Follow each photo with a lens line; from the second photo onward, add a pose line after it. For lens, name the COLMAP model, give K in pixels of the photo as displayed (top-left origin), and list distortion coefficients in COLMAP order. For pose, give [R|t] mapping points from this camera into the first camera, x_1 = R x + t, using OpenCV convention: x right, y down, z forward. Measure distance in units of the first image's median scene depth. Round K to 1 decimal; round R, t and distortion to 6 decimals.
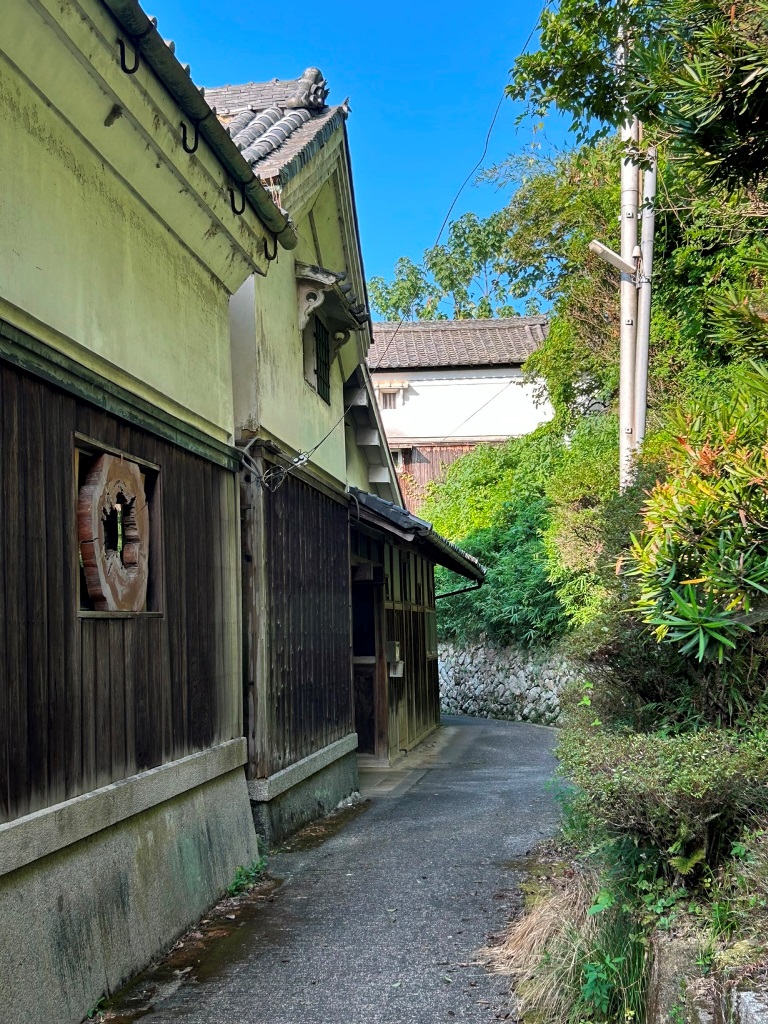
lens RADIAL K [[1312.1, 0, 383.2], [0, 1312.1, 512.9], [0, 0, 1]] dist [-0.026737, 0.000000]
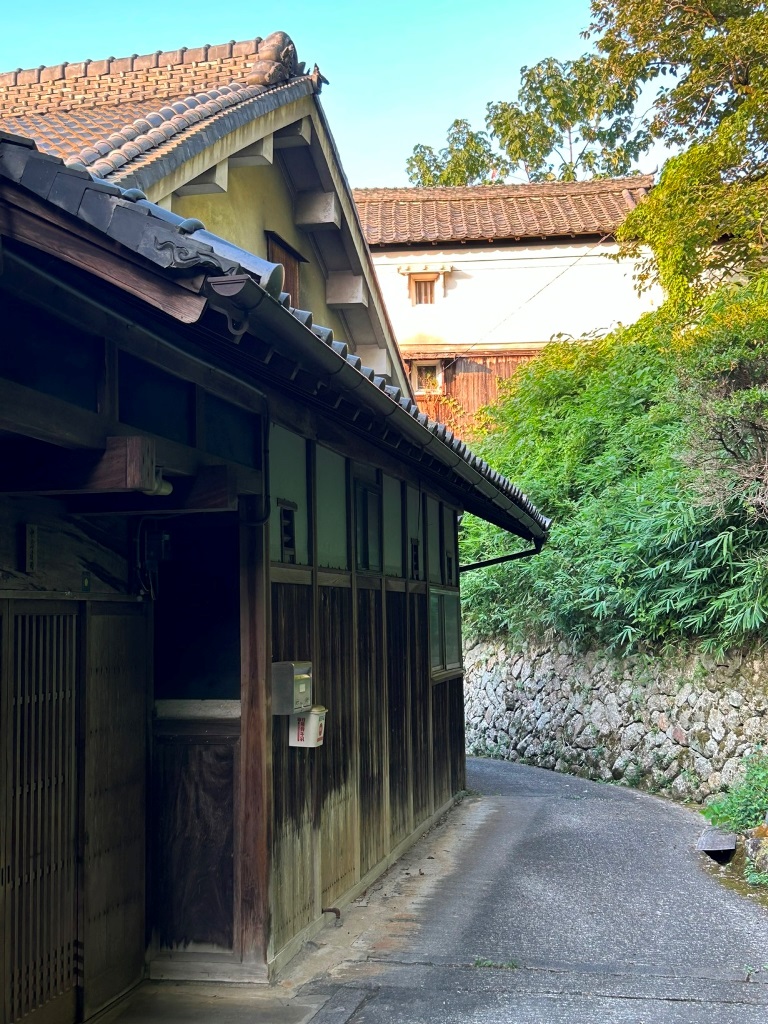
lens RADIAL K [[1345.5, 0, 383.6], [0, 1345.5, 514.0], [0, 0, 1]] dist [0.049379, 0.000000]
pose [[0.997818, 0.008023, -0.065538, 0.040537], [-0.007045, 0.999861, 0.015142, 0.029002], [0.065650, -0.014647, 0.997735, 0.374080]]
